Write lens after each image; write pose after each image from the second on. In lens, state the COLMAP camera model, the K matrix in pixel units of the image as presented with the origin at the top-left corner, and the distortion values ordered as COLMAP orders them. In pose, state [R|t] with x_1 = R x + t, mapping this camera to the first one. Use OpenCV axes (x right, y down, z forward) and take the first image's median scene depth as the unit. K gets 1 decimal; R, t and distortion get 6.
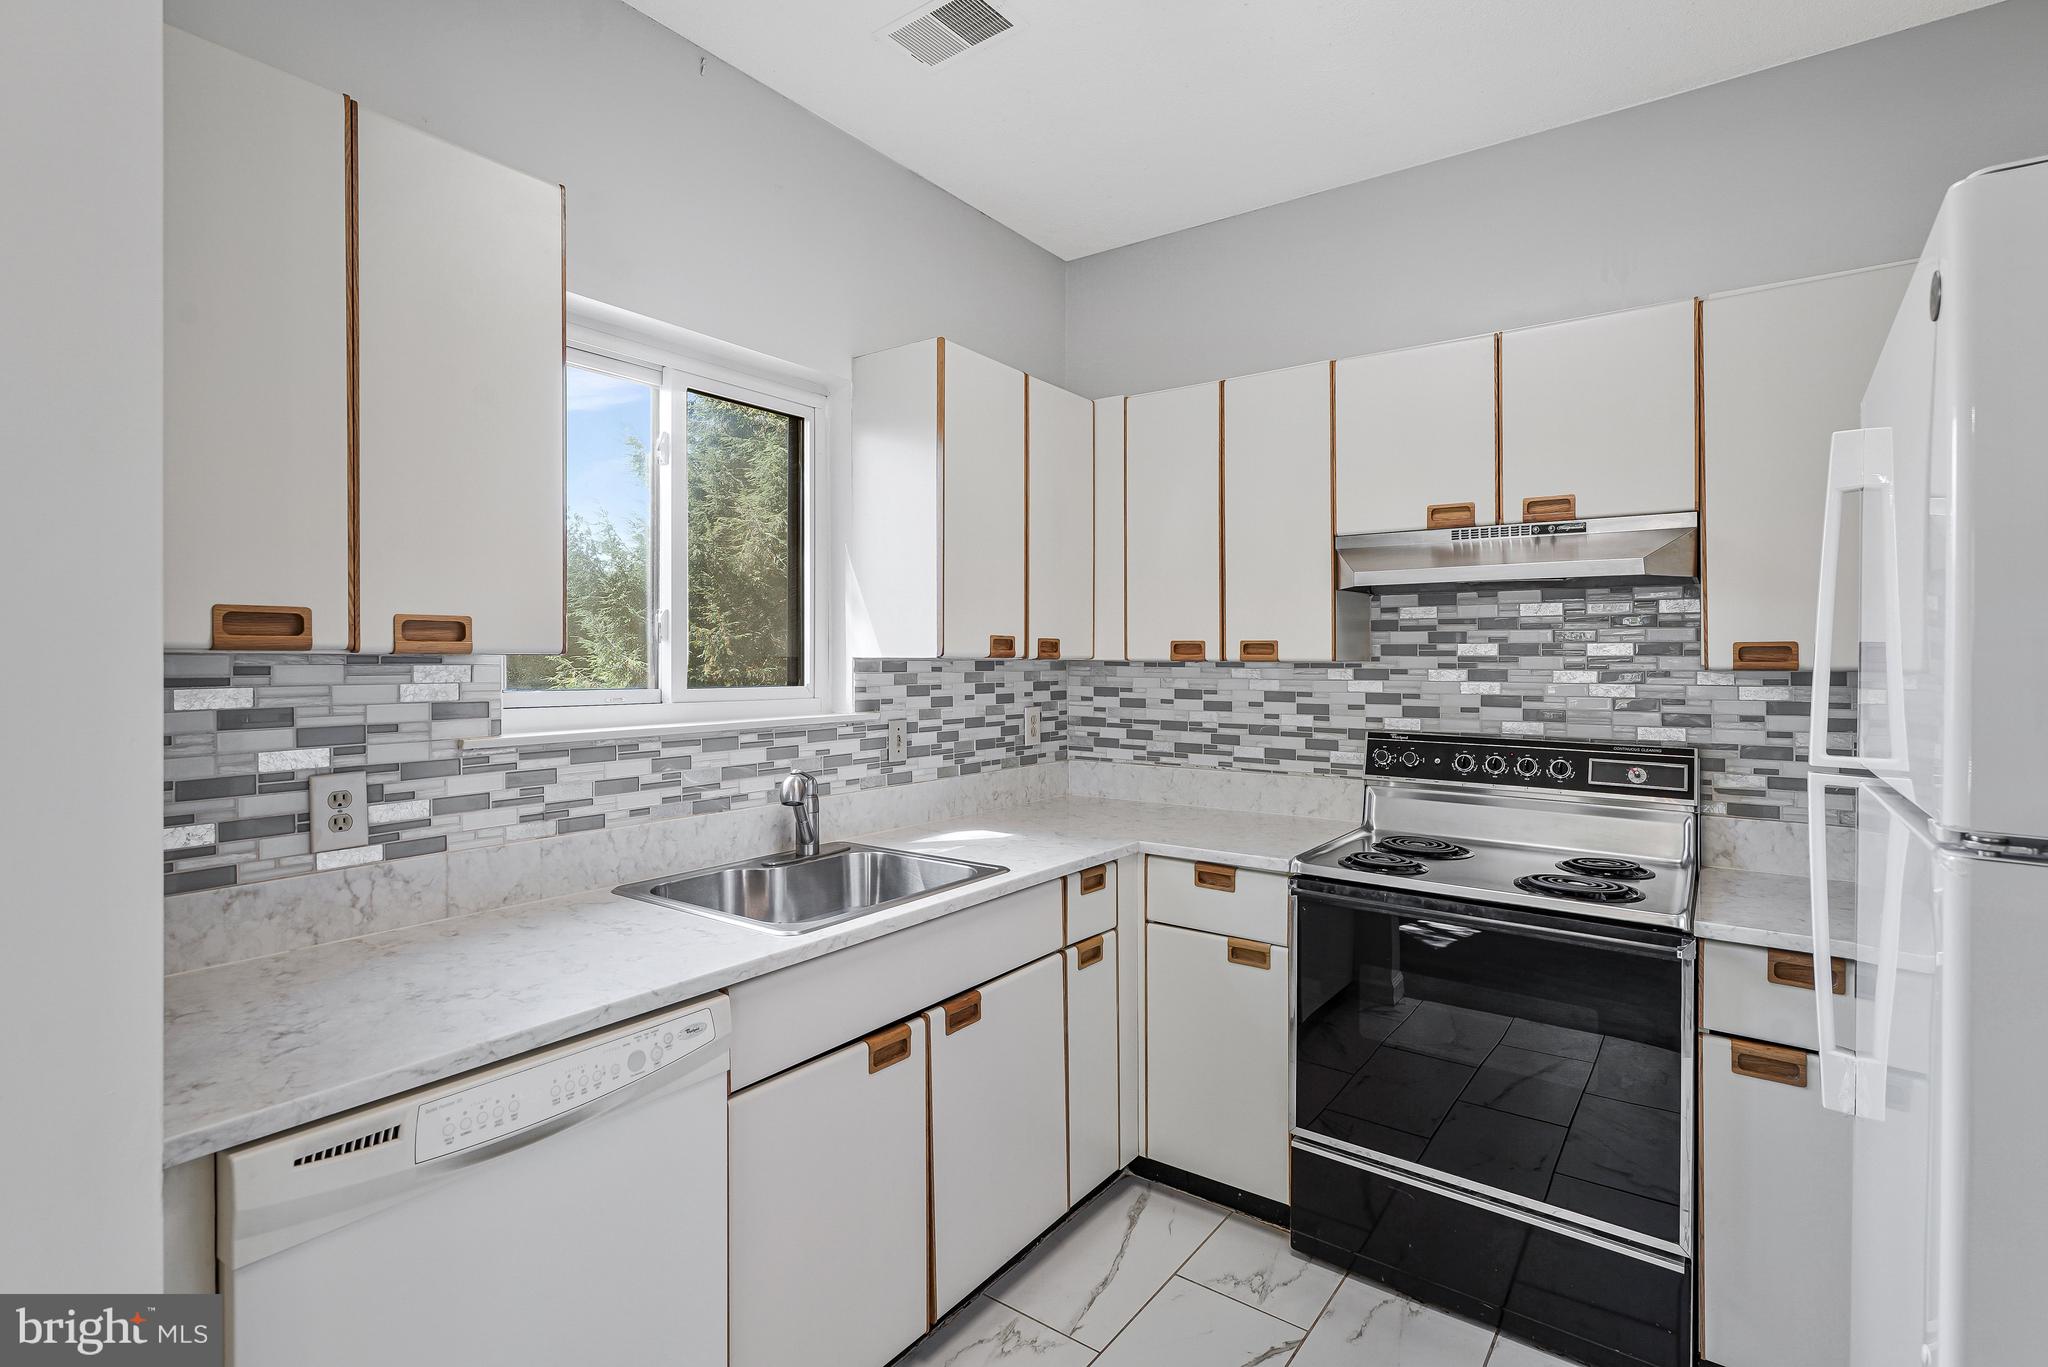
lens RADIAL K [[964.4, 0, 1029.1], [0, 964.4, 661.4], [0, 0, 1]] dist [0.005785, 0.001608]
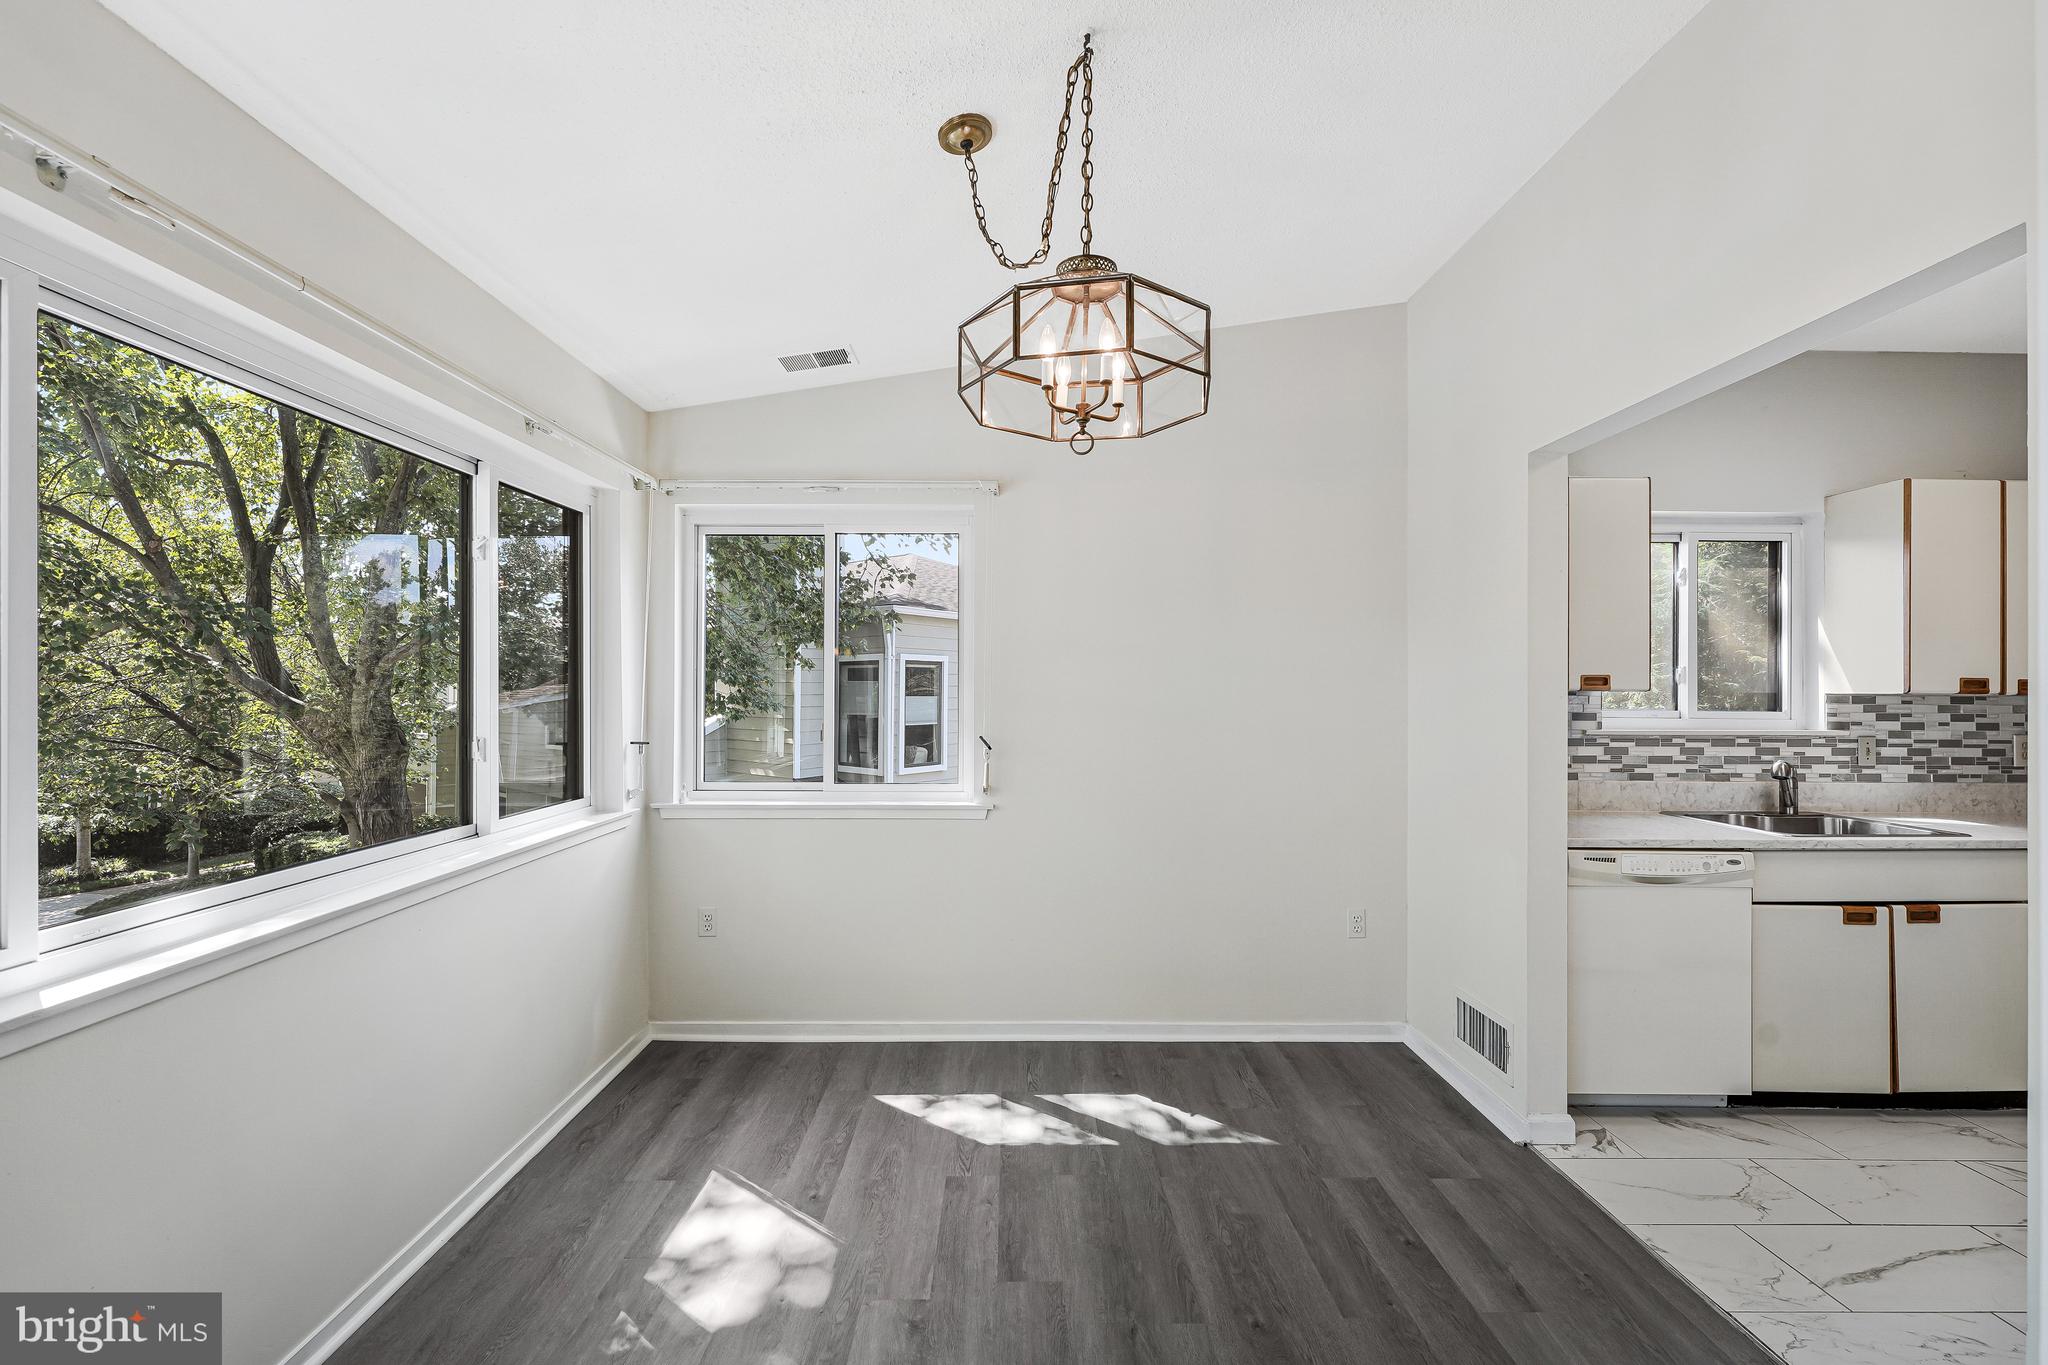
lens RADIAL K [[838.5, 0, 1020.6], [0, 838.5, 690.0], [0, 0, 1]] dist [-0.001616, 0.000689]
pose [[0.598729, -0.002923, -0.800946, 0.124178], [-0.007354, 0.999931, -0.009146, 0.012903], [0.800918, 0.011366, 0.598666, -0.865611]]
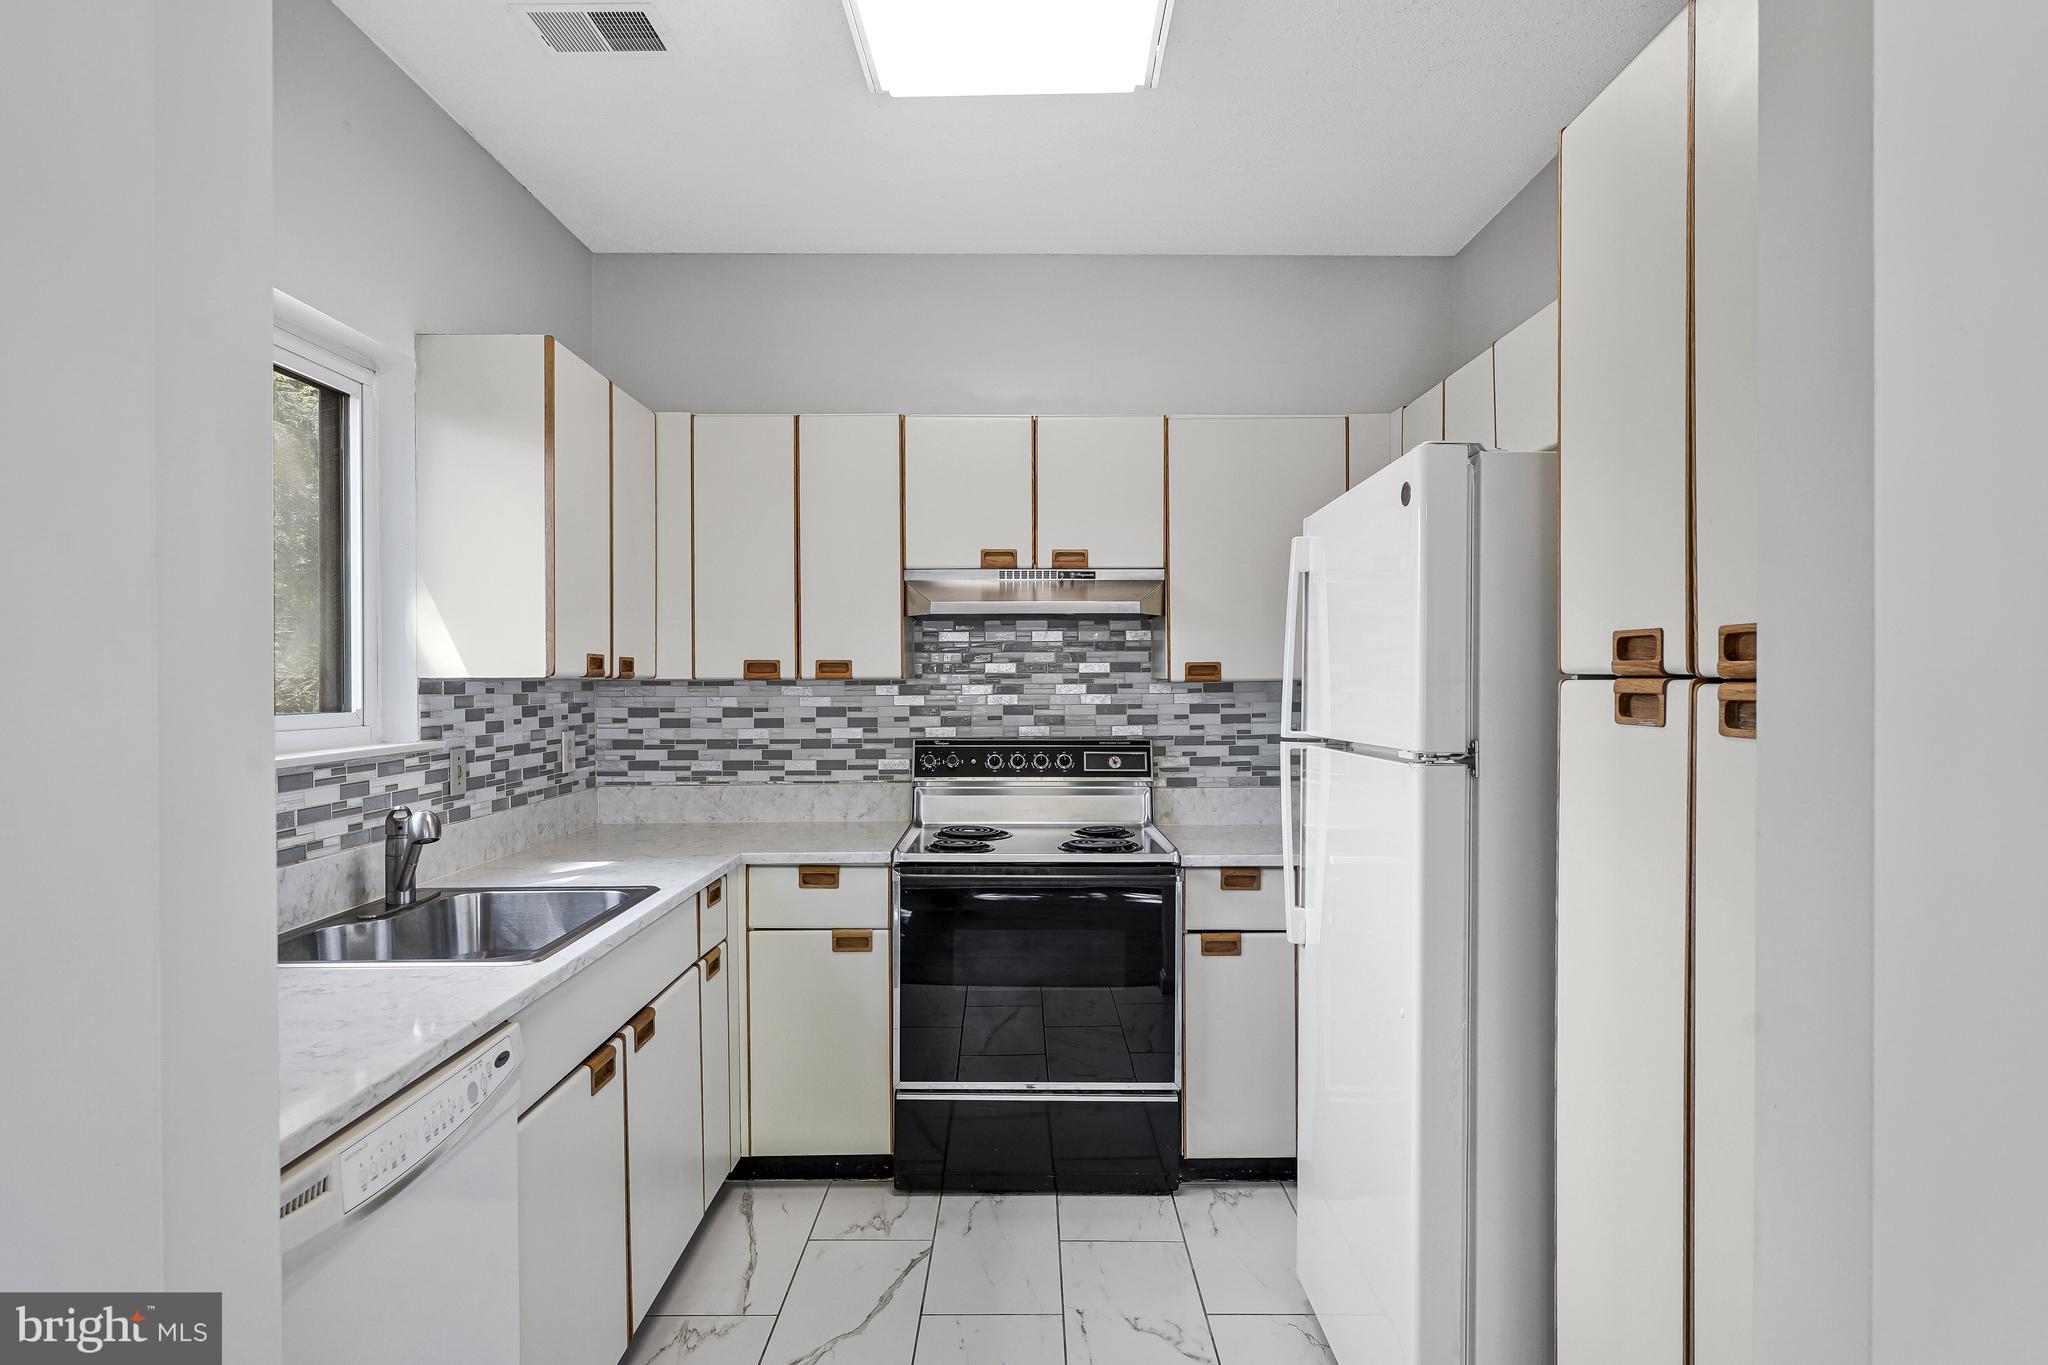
lens RADIAL K [[1065.3, 0, 1017.9], [0, 1065.3, 685.9], [0, 0, 1]] dist [0.007213, 0.000908]
pose [[0.808751, -0.010792, 0.588052, -0.335994], [0.008935, 0.999942, 0.006063, 0.002490], [-0.588083, 0.000350, 0.808801, -0.106678]]
